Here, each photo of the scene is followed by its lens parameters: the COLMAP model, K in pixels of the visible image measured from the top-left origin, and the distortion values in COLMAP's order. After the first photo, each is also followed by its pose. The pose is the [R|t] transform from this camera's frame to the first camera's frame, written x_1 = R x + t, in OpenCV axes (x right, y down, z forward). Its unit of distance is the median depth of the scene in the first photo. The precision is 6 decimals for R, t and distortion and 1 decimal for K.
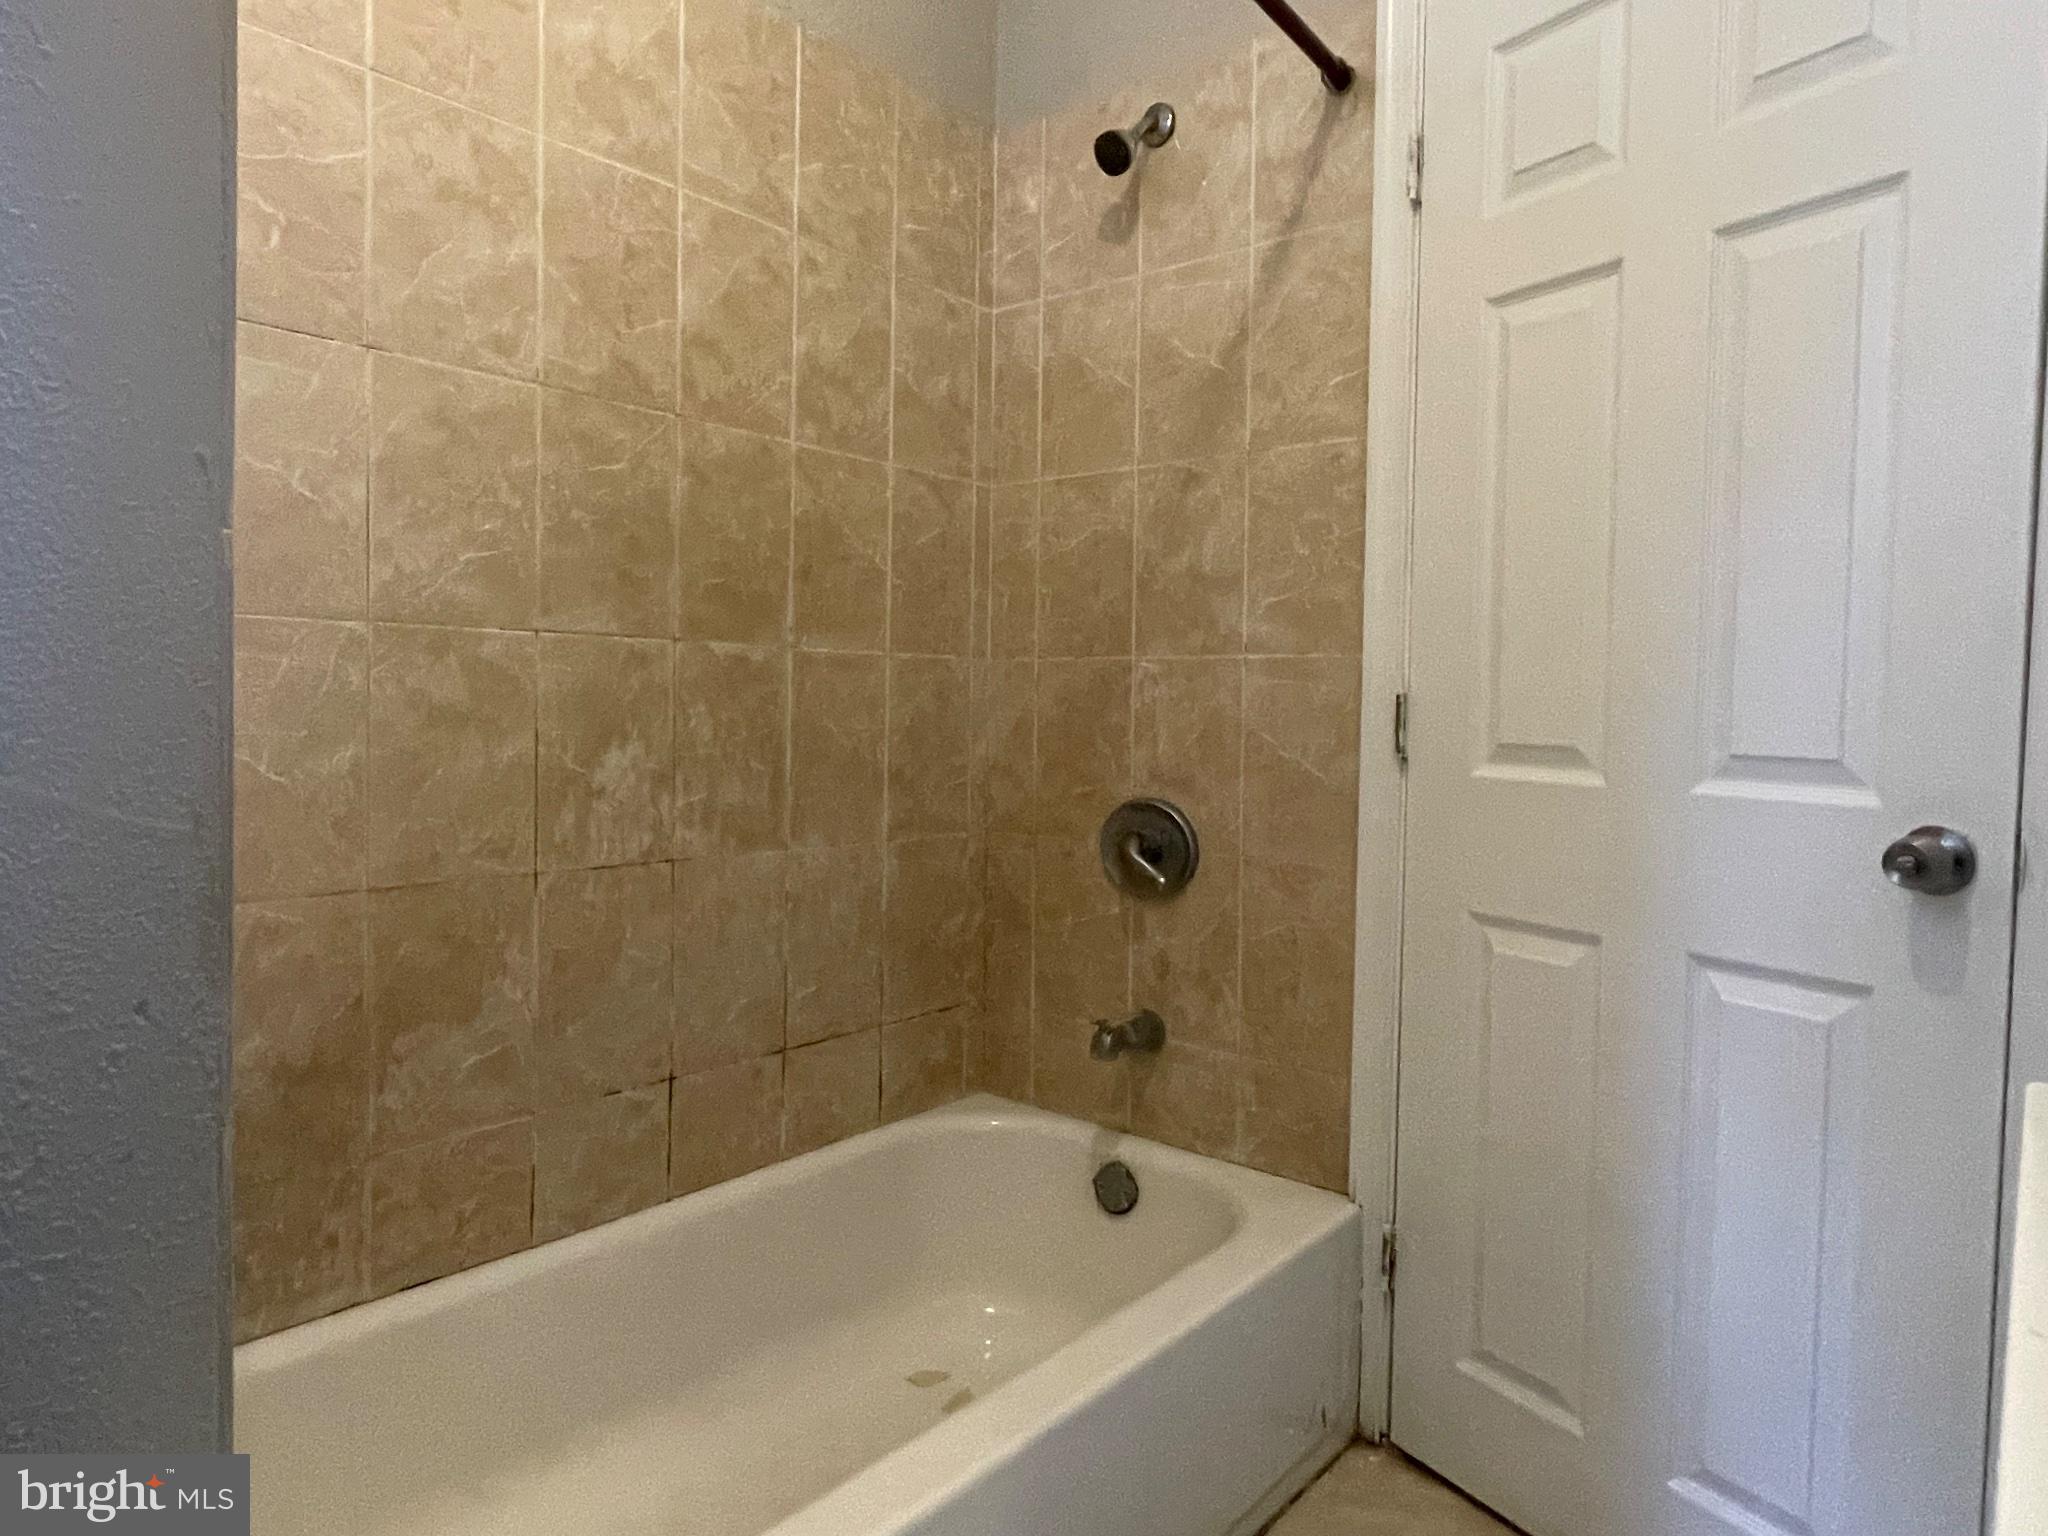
lens RADIAL K [[1283.4, 0, 1038.3], [0, 1283.4, 753.9], [0, 0, 1]] dist [-0.003711, -0.001943]
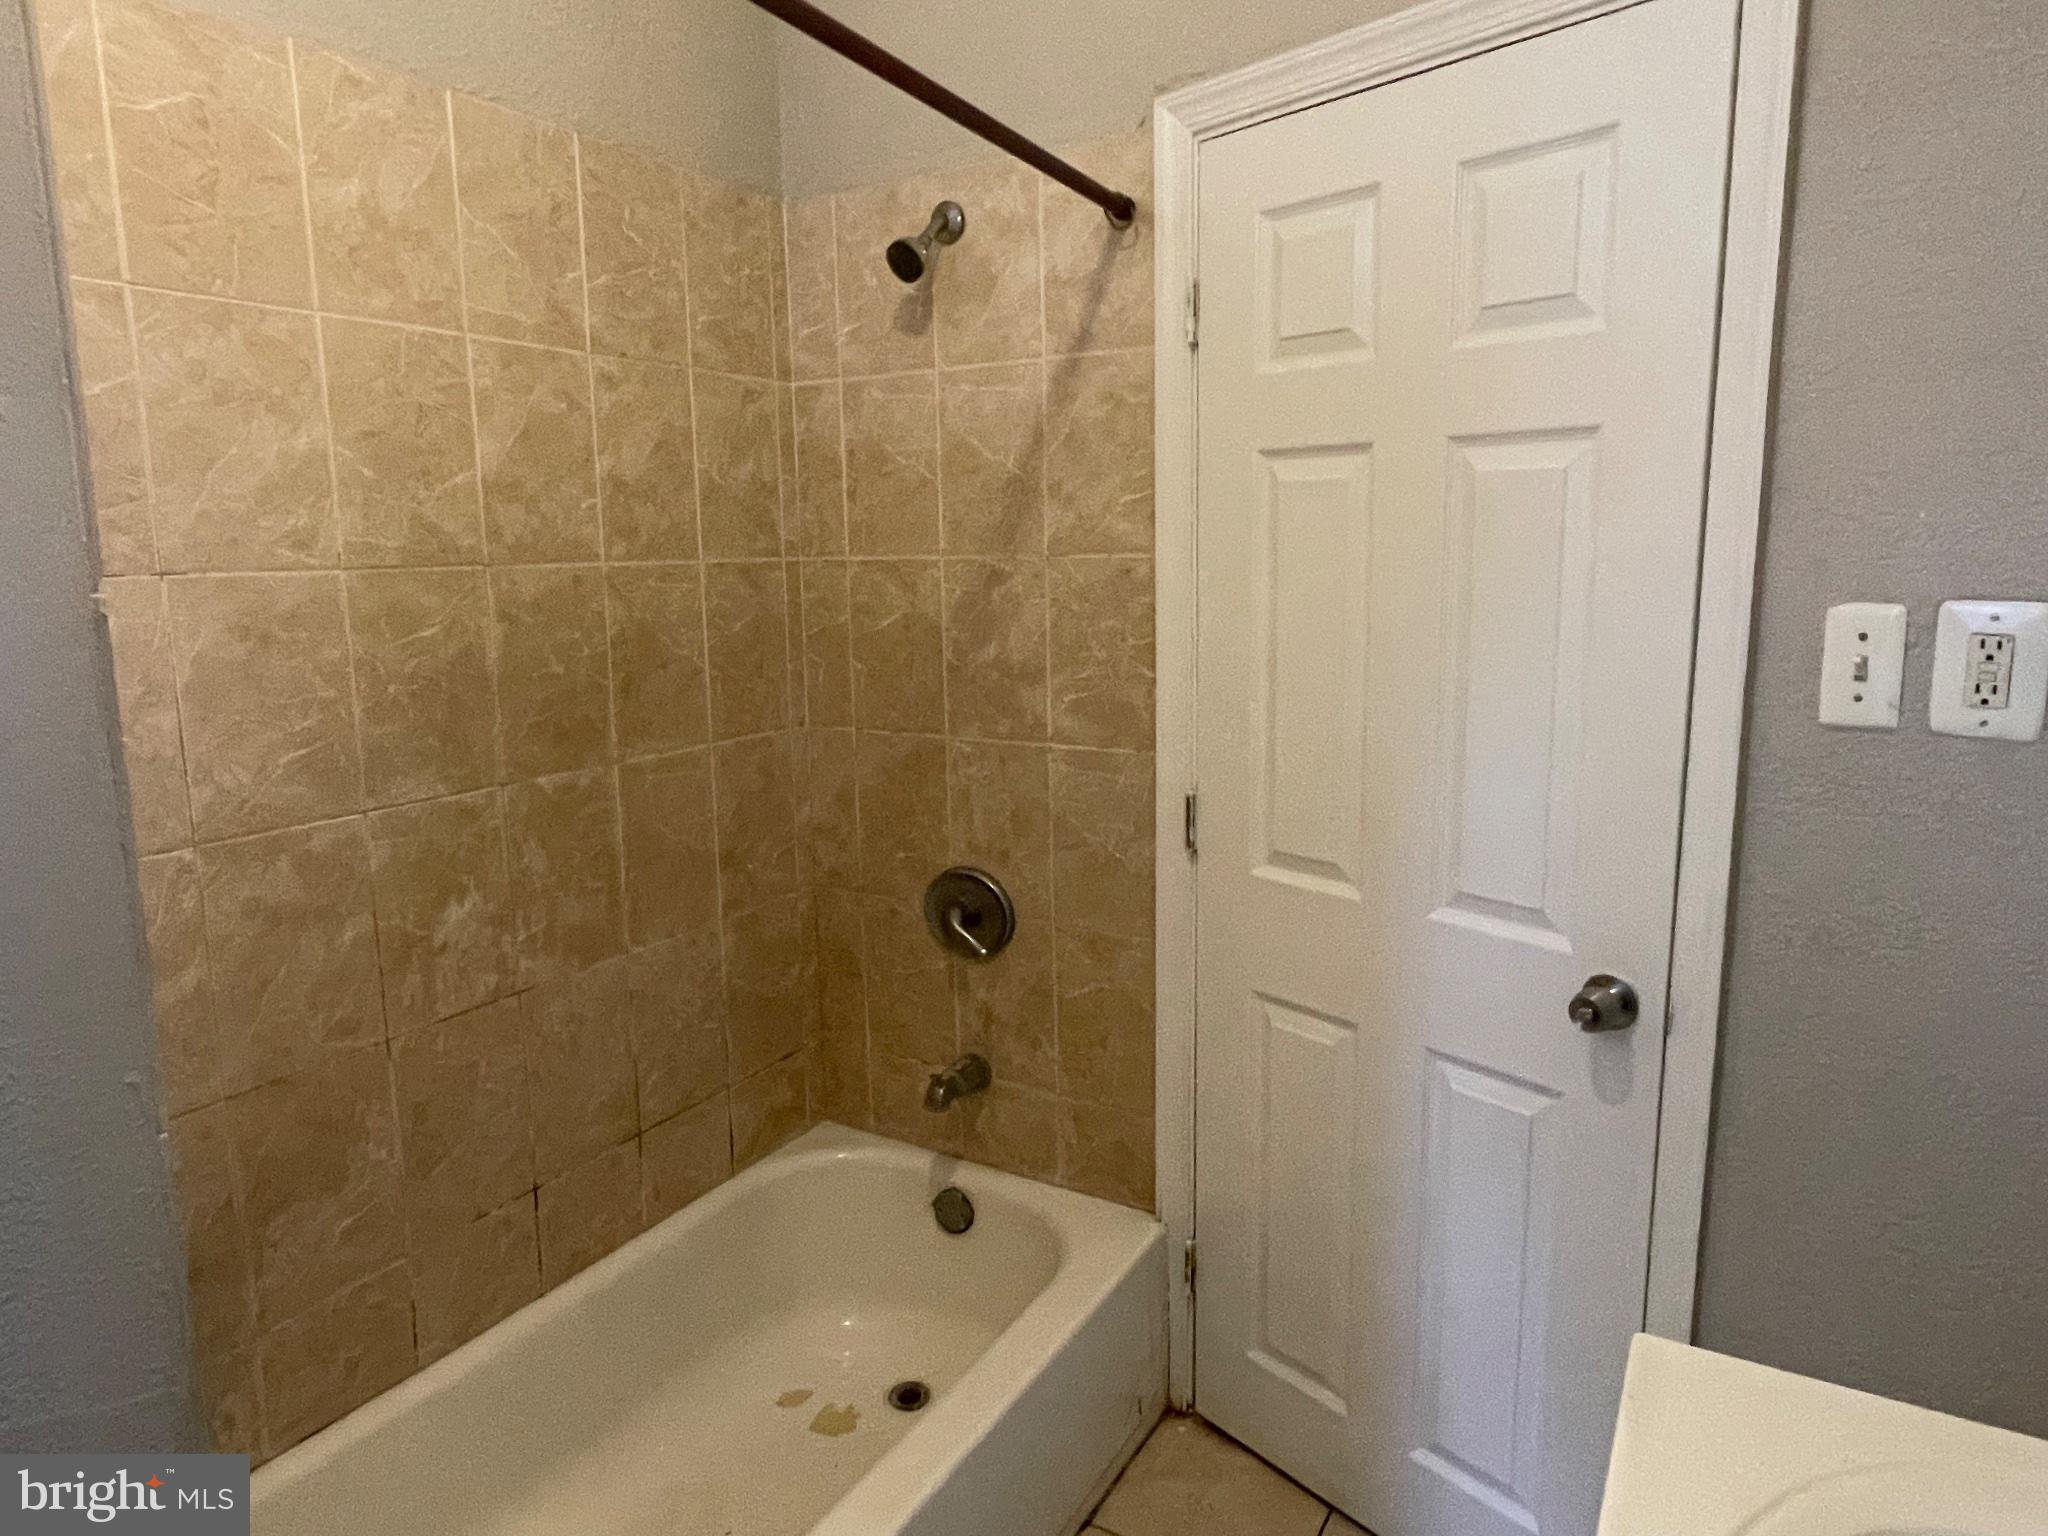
lens RADIAL K [[1270.1, 0, 1046.7], [0, 1270.1, 765.0], [0, 0, 1]] dist [-0.004181, -0.001709]
pose [[0.987027, -0.055300, 0.150728, -0.005471], [0.036188, 0.991279, 0.126713, -0.207219], [-0.156421, -0.119614, 0.980421, -0.058350]]
